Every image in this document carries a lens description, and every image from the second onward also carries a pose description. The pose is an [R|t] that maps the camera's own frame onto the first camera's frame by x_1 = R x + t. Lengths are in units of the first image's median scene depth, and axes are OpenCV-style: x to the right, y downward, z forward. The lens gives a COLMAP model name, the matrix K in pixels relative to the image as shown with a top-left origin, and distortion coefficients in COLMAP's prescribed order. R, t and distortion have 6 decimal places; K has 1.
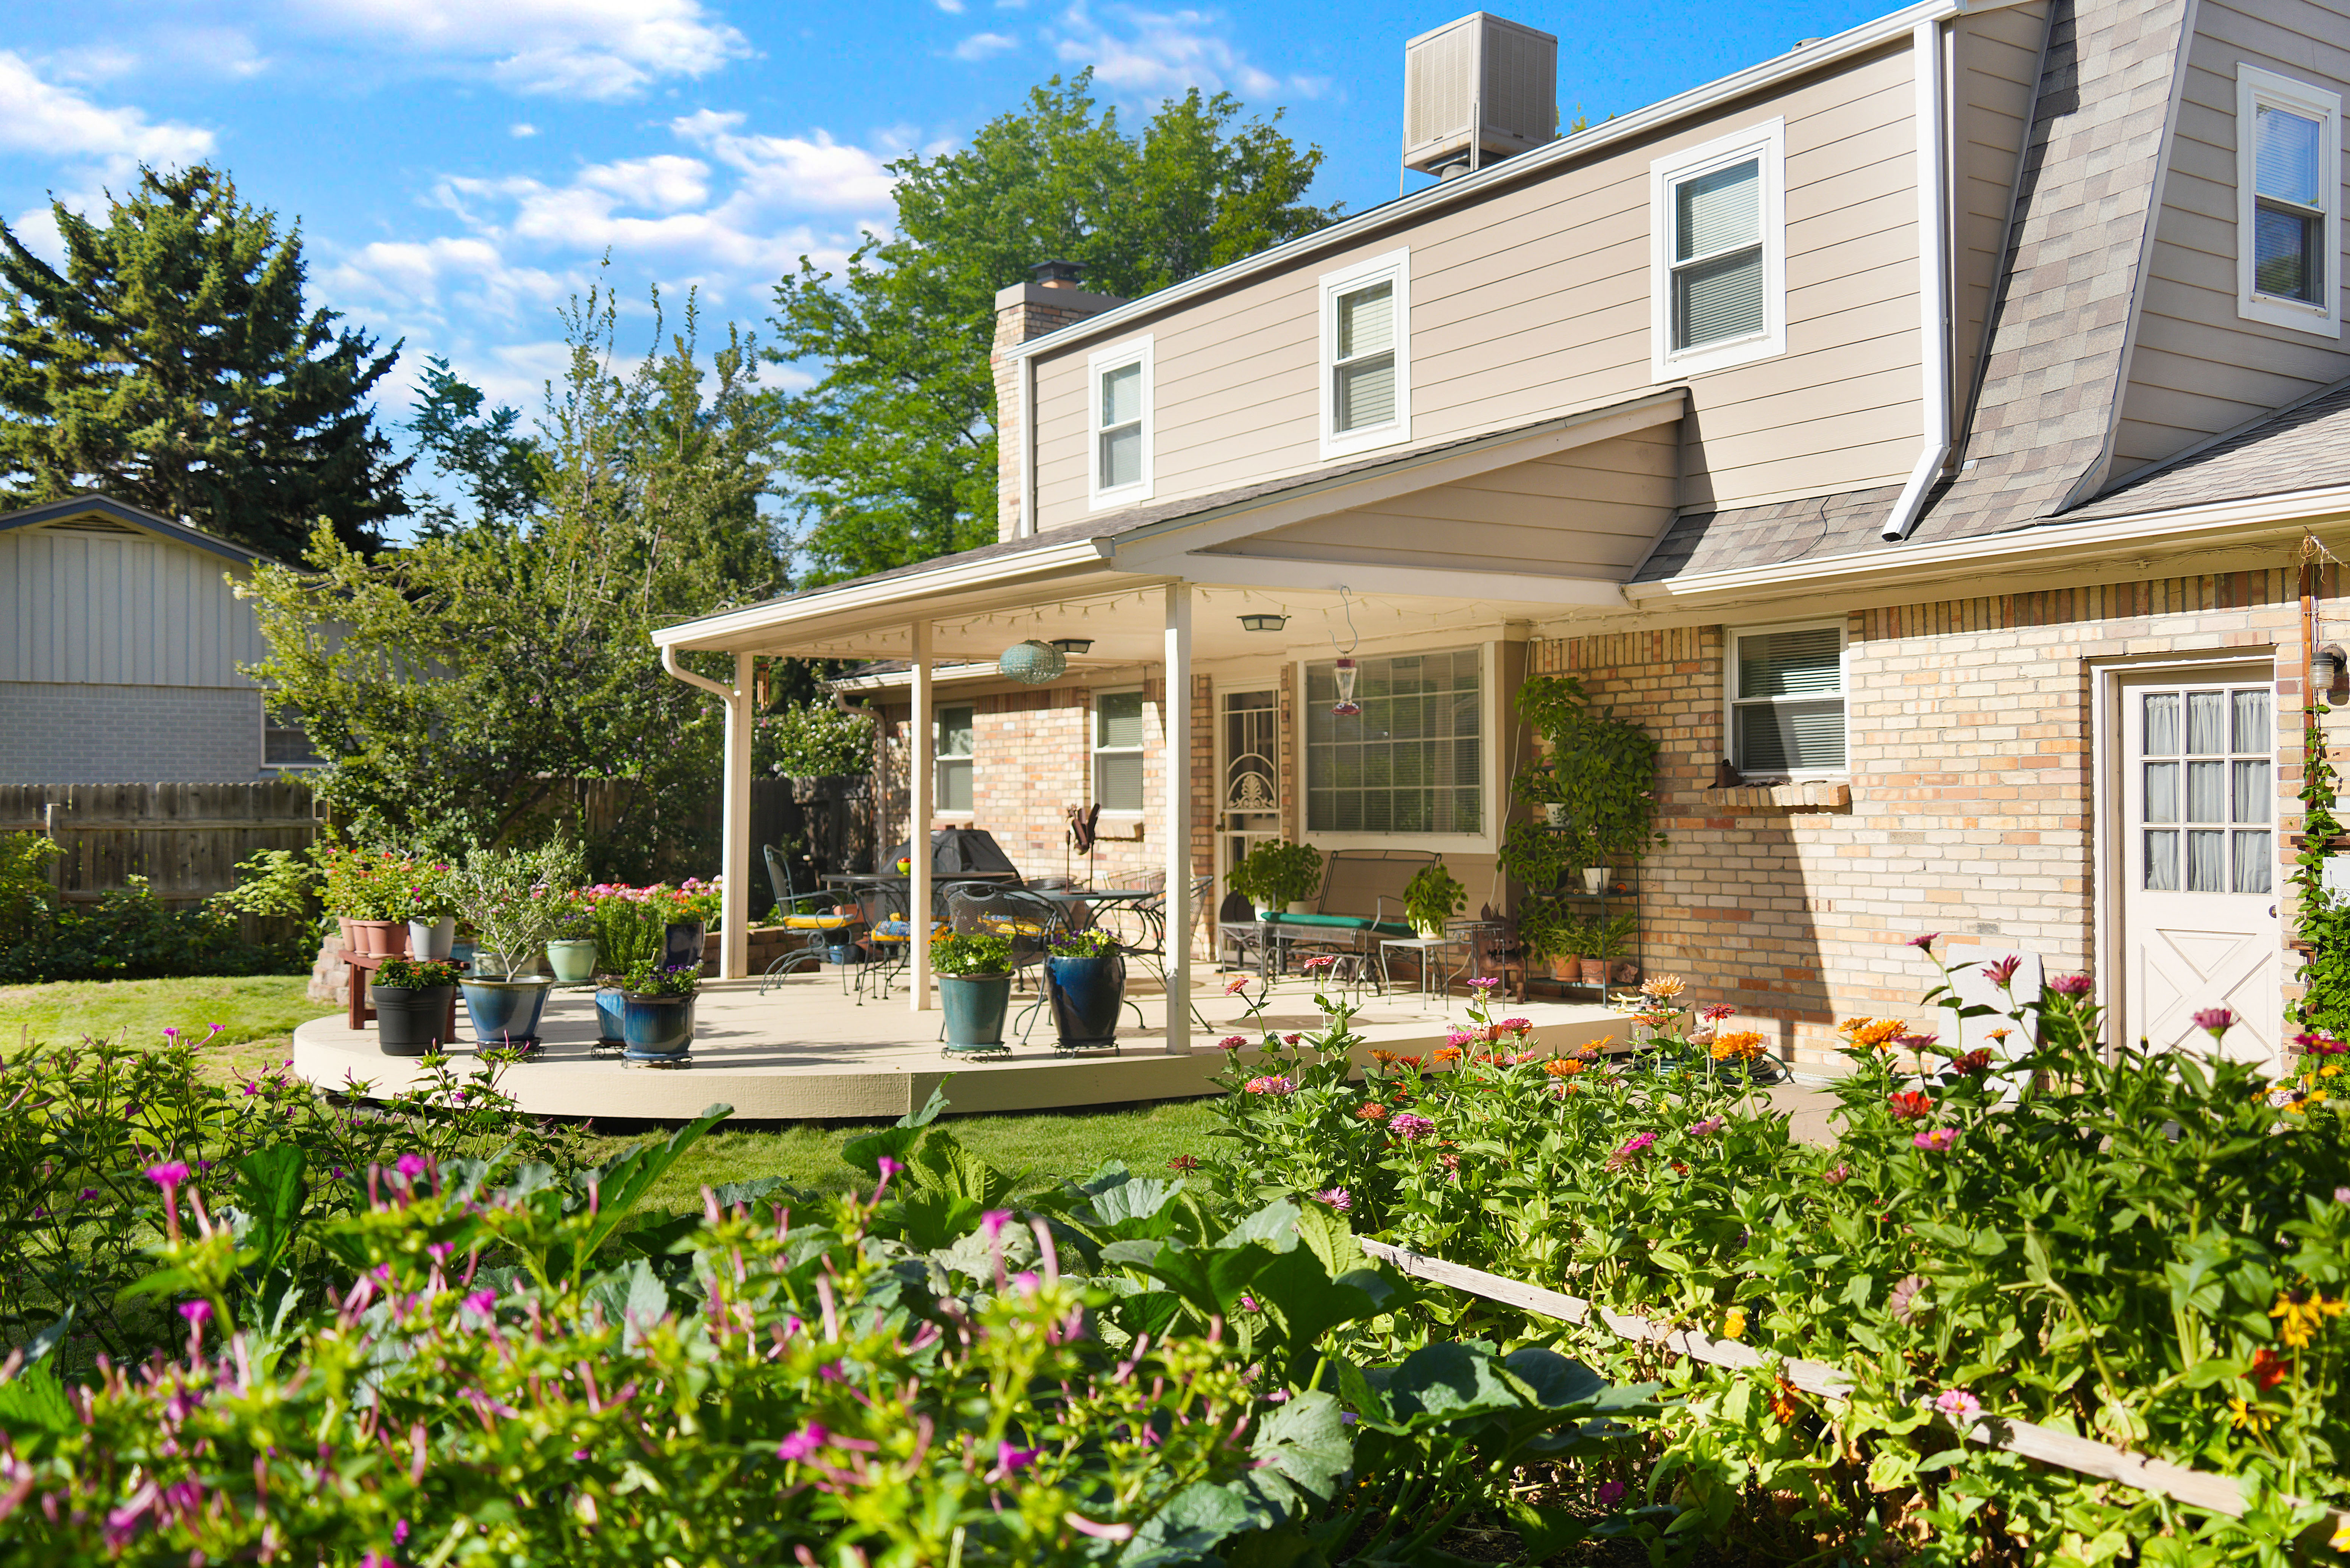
lens RADIAL K [[2164.5, 0, 1175.0], [0, 2164.5, 784.0], [0, 0, 1]] dist [0.066051, 0.003423]
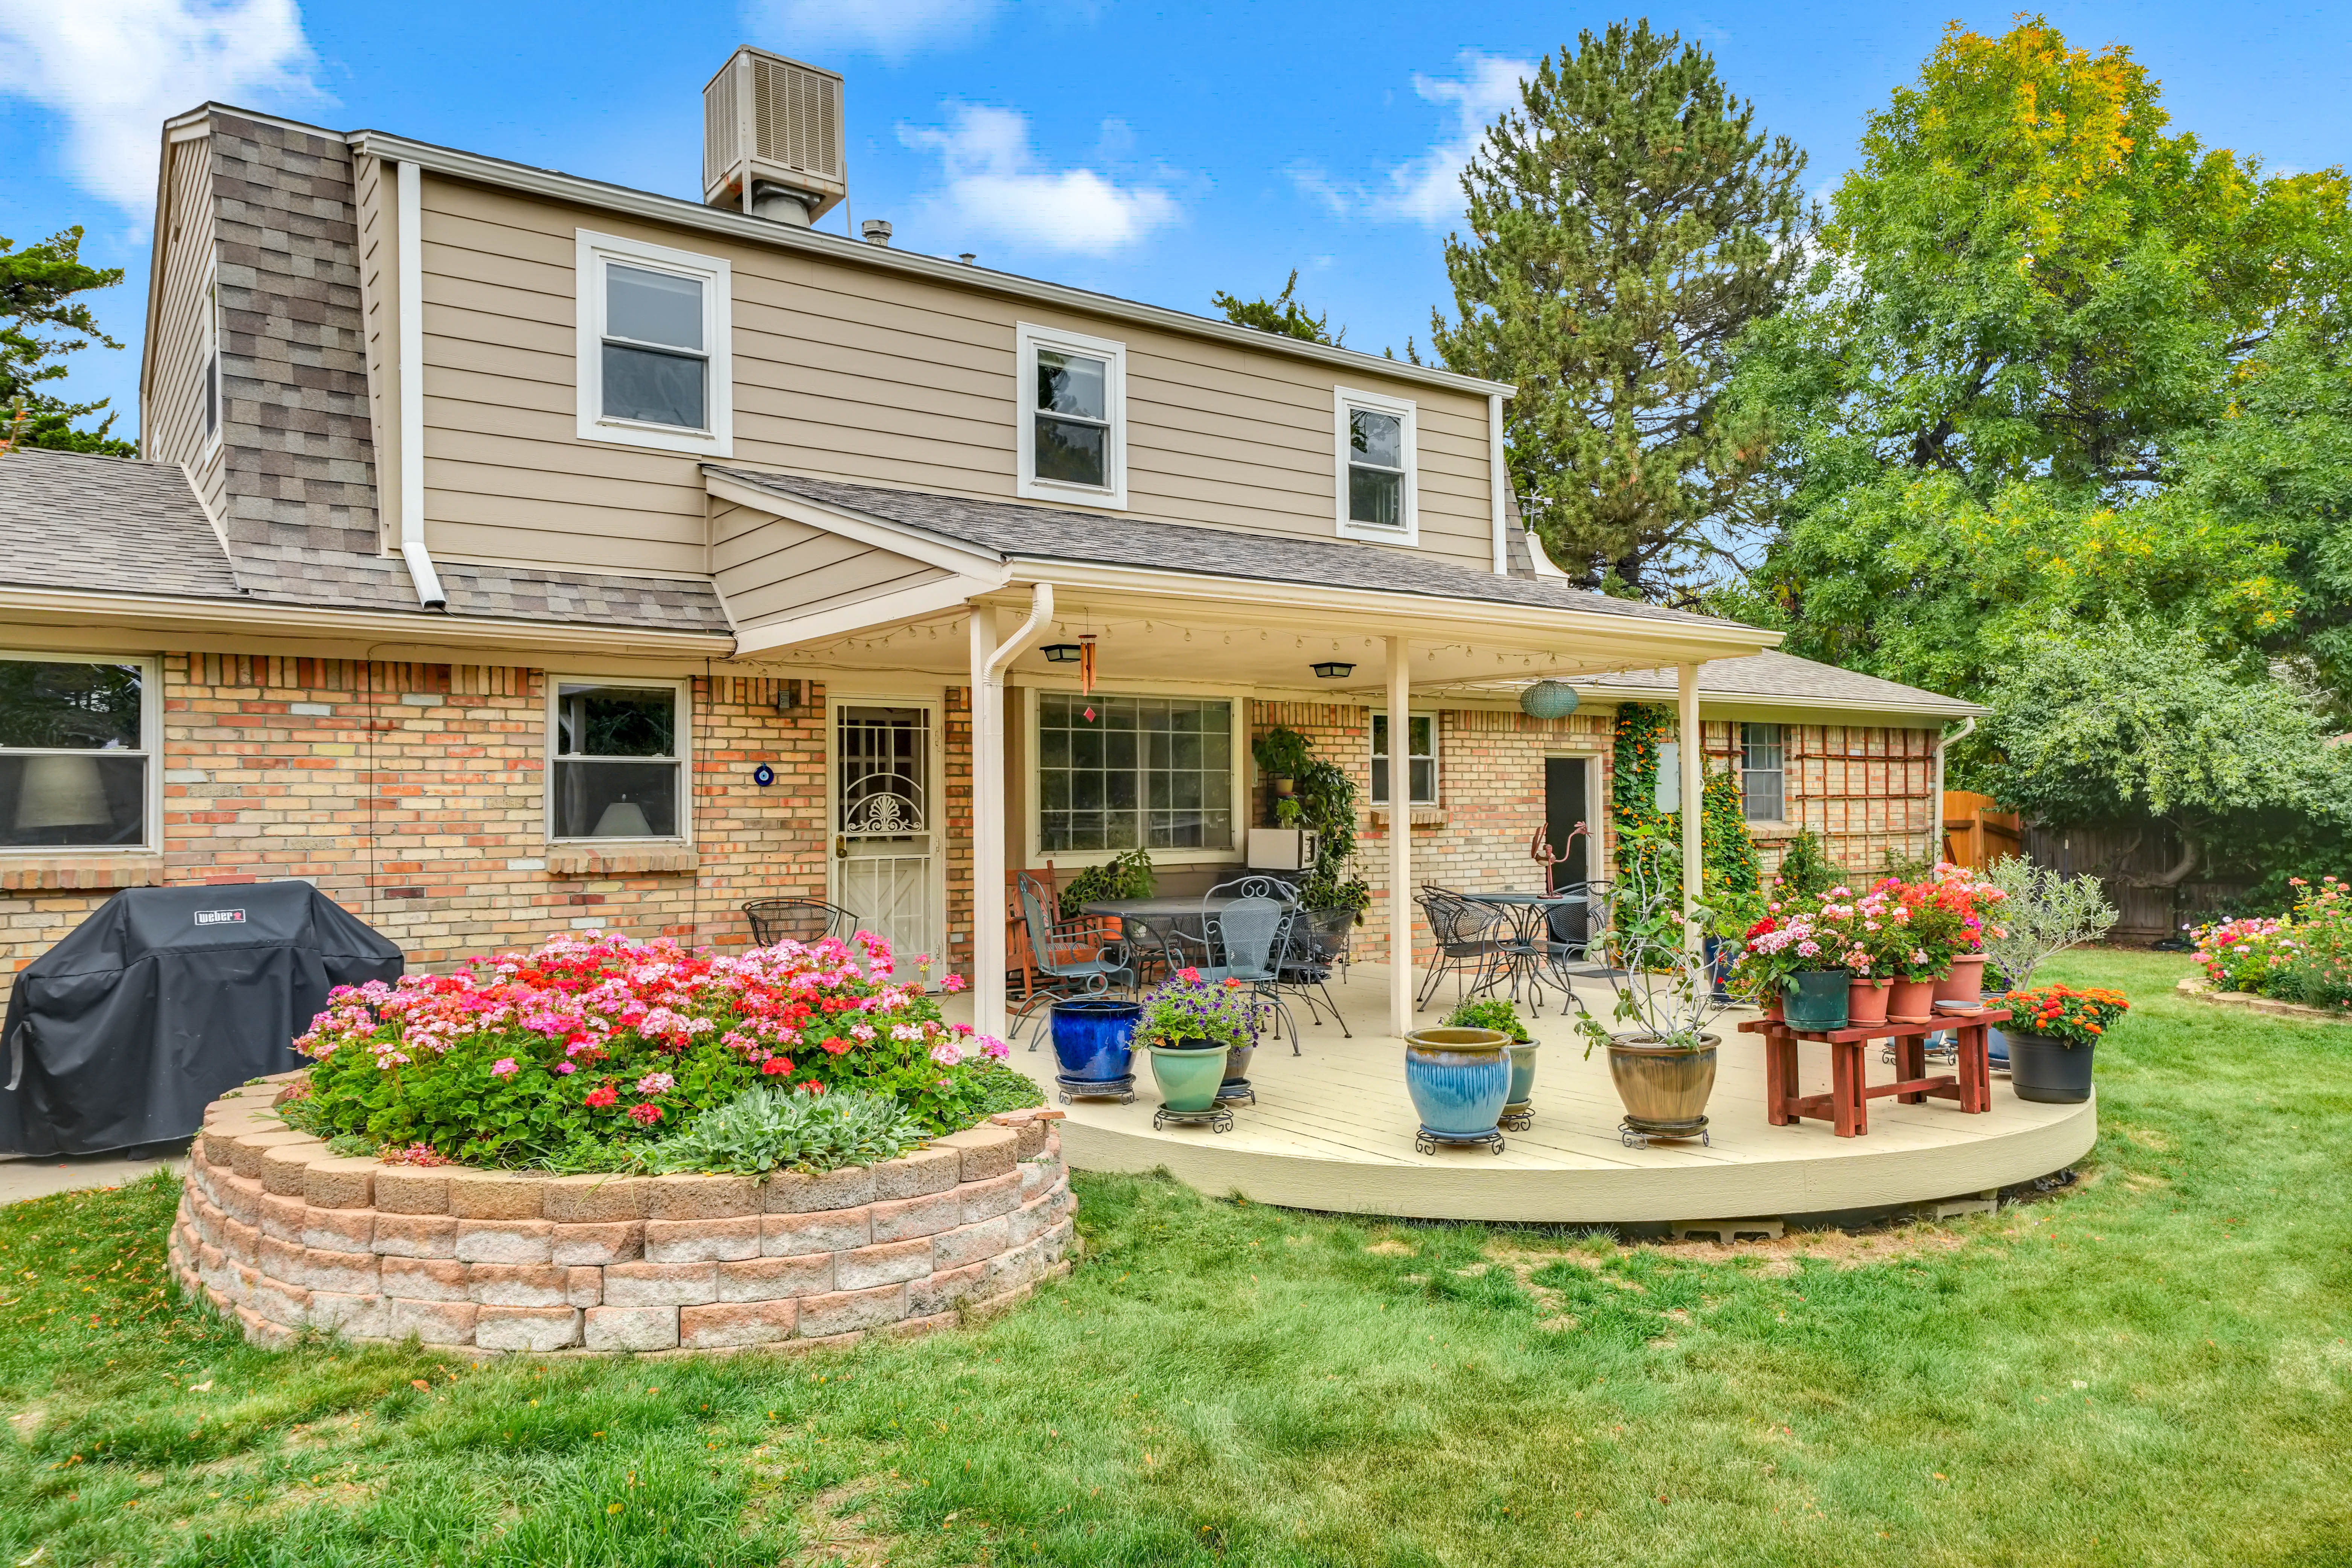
lens RADIAL K [[1552.2, 0, 1176.0], [0, 1552.2, 784.0], [0, 0, 1]] dist [0.051345, 0.000401]
pose [[-0.038635, 0.022400, 0.999002, -0.846723], [-0.004106, 0.999737, -0.022575, 0.007304], [-0.999245, -0.004974, -0.038533, 1.183241]]
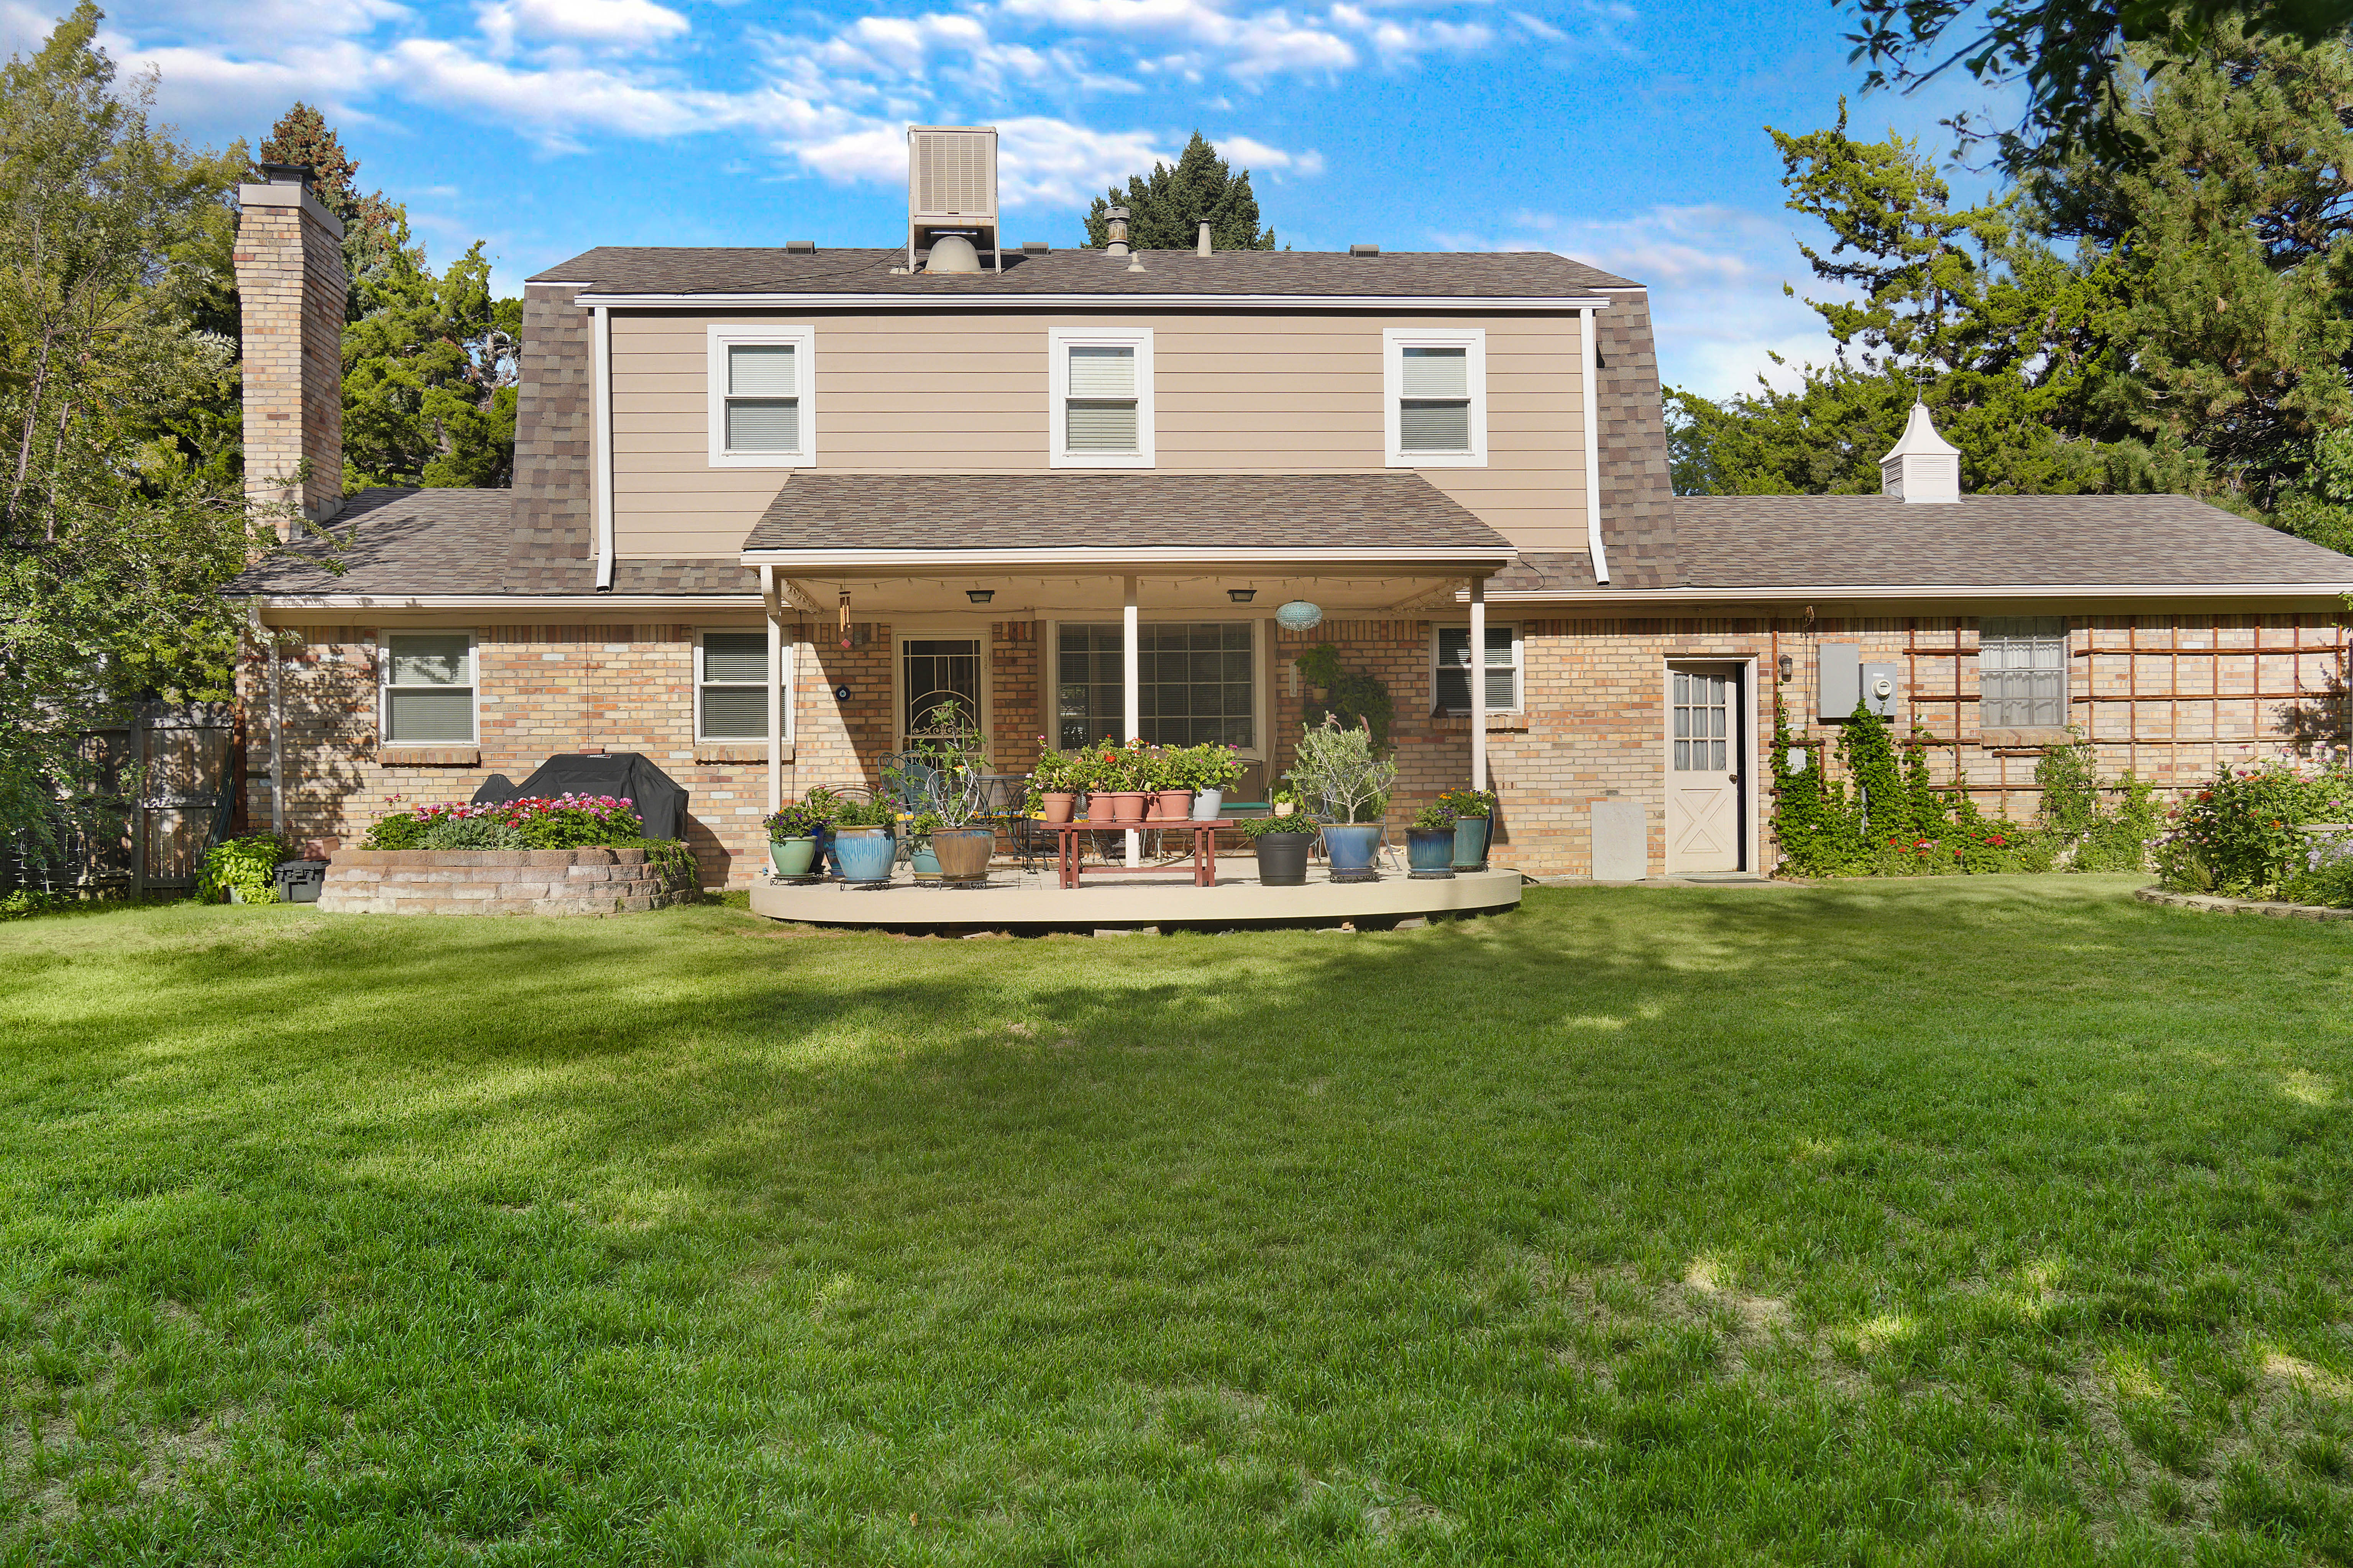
lens RADIAL K [[2132.2, 0, 1174.4], [0, 2132.2, 852.6], [0, 0, 1]] dist [0.014387, 0.001557]
pose [[0.478595, -0.027662, 0.877600, -1.285560], [-0.000358, 0.999497, 0.031700, 0.052886], [-0.878036, -0.015486, 0.478345, 0.389878]]
